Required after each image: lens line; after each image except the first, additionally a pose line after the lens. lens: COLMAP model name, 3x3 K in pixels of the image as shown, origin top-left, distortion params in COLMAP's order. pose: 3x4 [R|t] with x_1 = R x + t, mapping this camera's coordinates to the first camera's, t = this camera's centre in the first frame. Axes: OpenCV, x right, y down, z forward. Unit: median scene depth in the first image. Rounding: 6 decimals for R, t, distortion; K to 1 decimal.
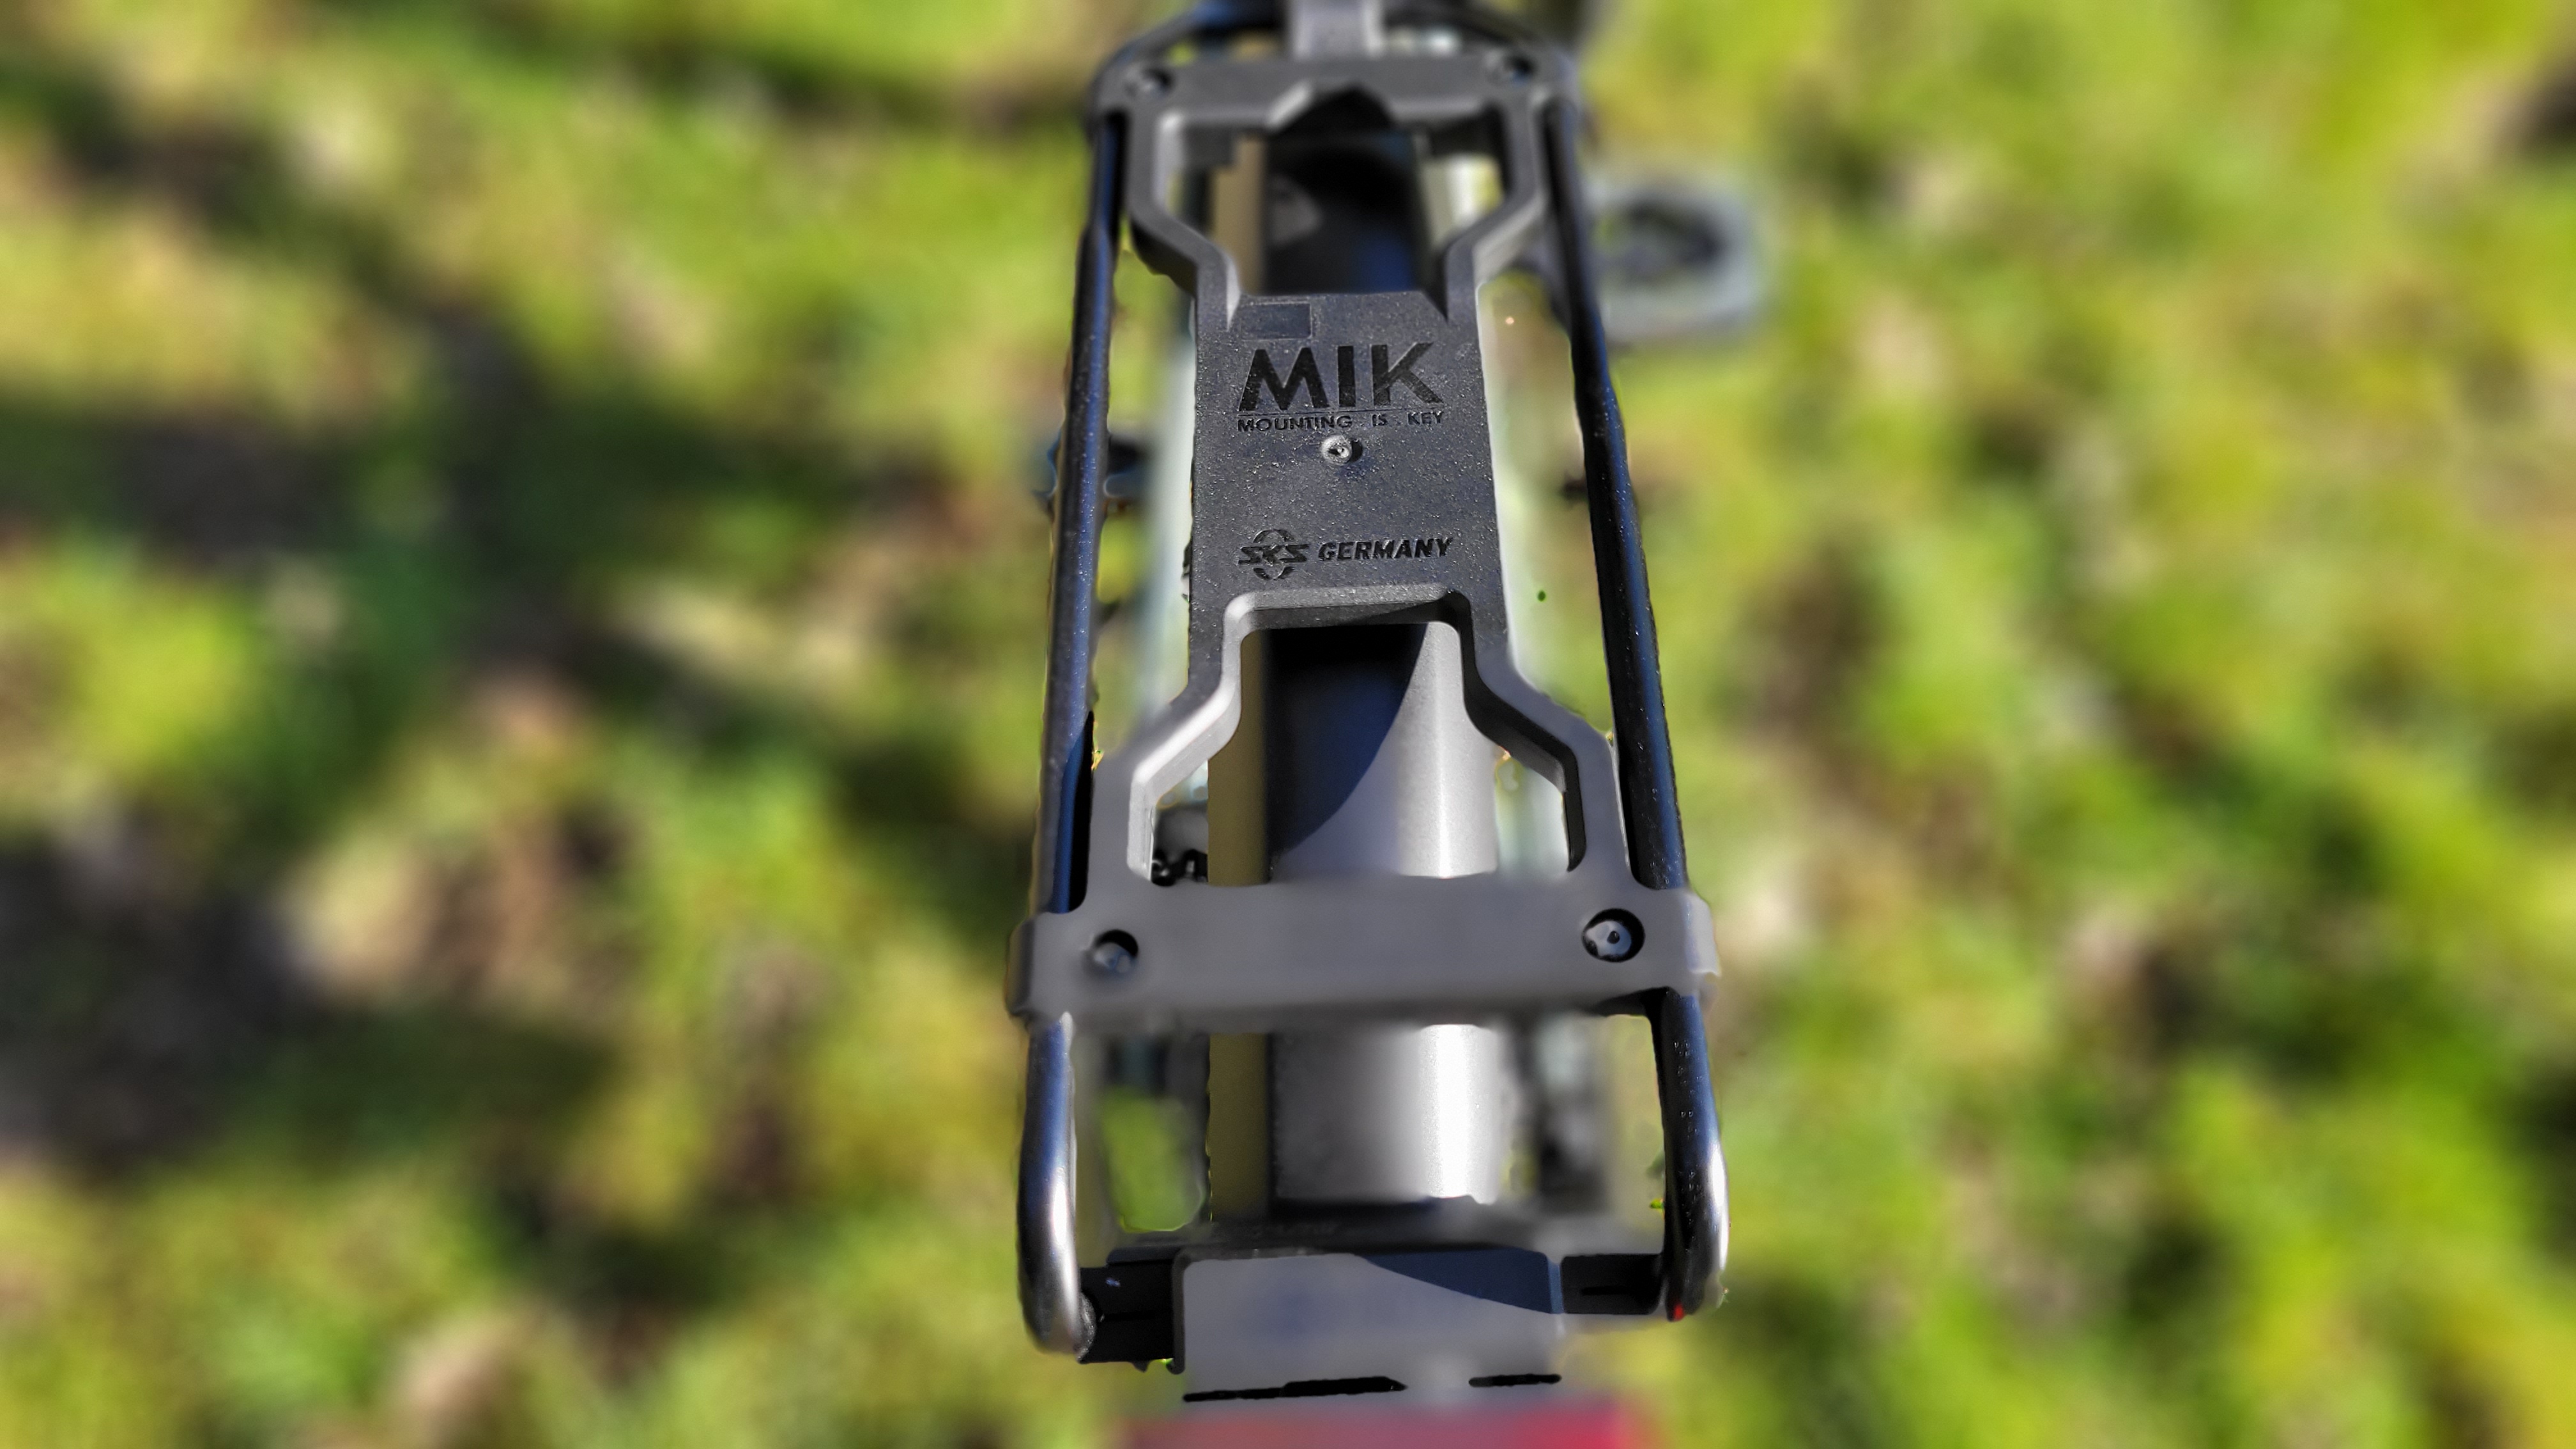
lens RADIAL K [[1987.1, 0, 1301.8], [0, 1987.1, 667.1], [0, 0, 1]] dist [0.007875, -0.010691]
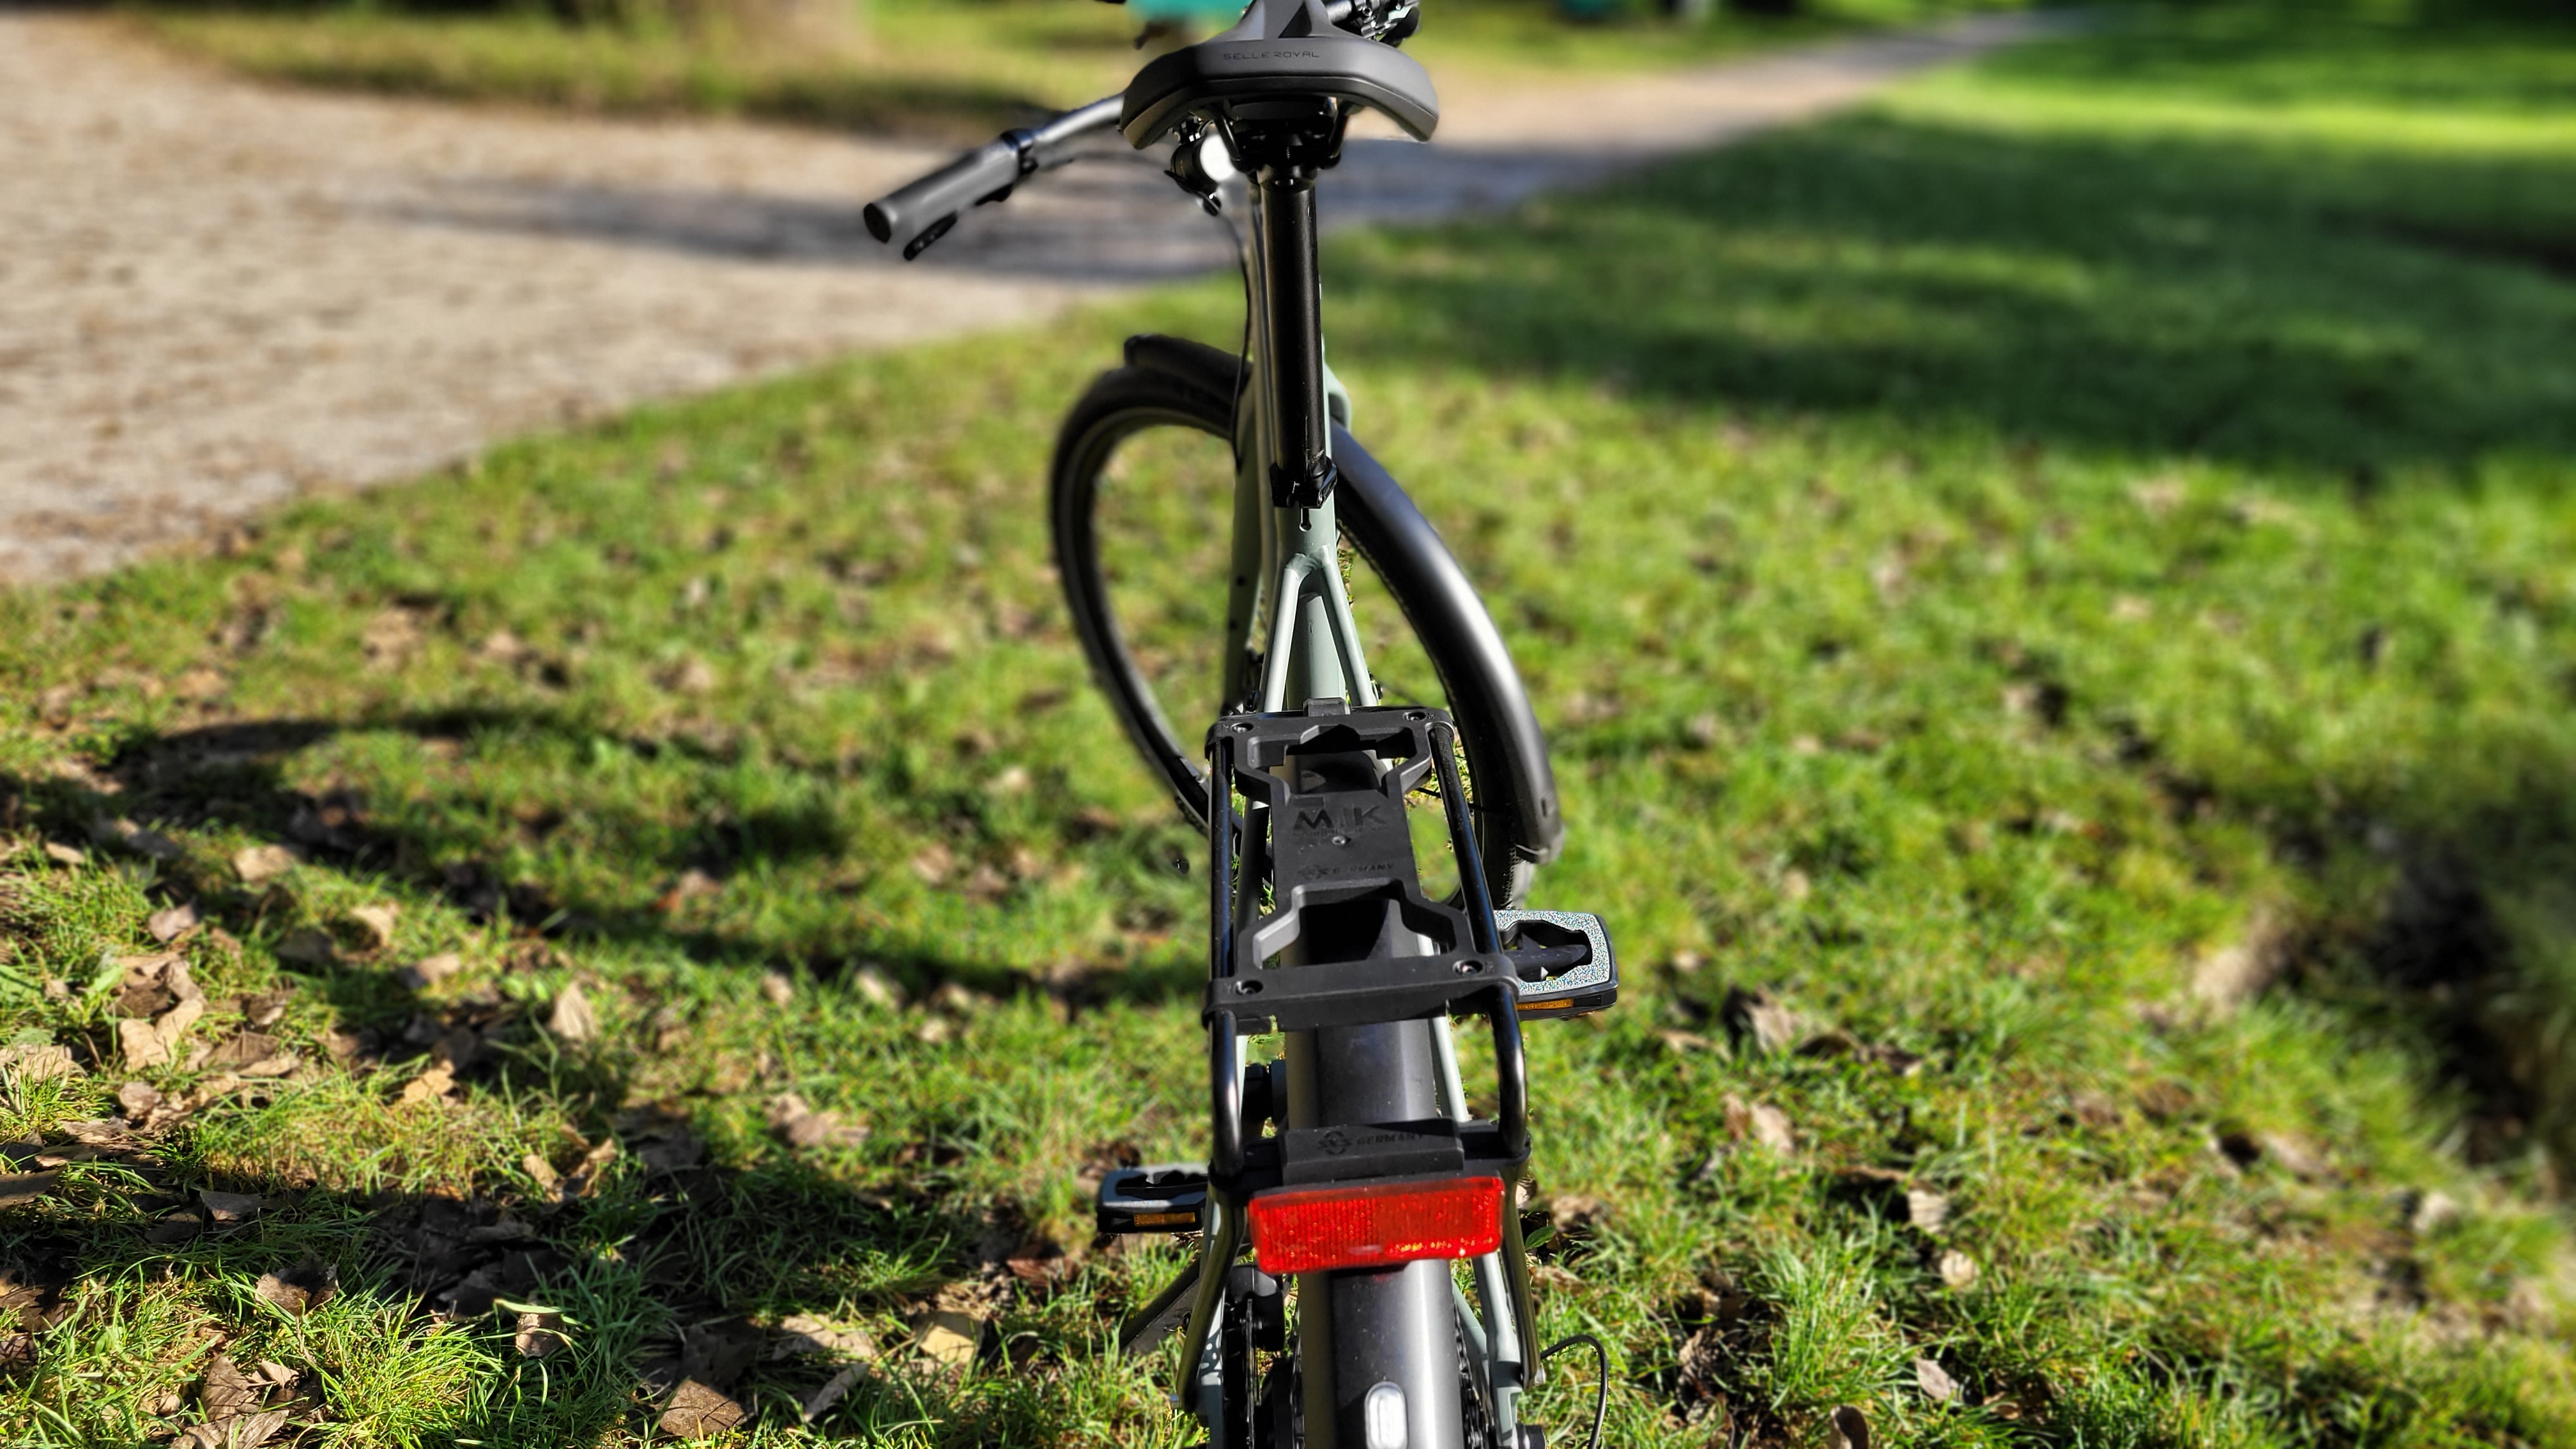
lens RADIAL K [[1987.1, 0, 1301.8], [0, 1987.1, 667.1], [0, 0, 1]] dist [0.007875, -0.010691]
pose [[0.999480, -0.028037, 0.015928, -0.045936], [0.032241, 0.860440, -0.508531, 0.723604], [0.000553, 0.508781, 0.860896, -0.840045]]
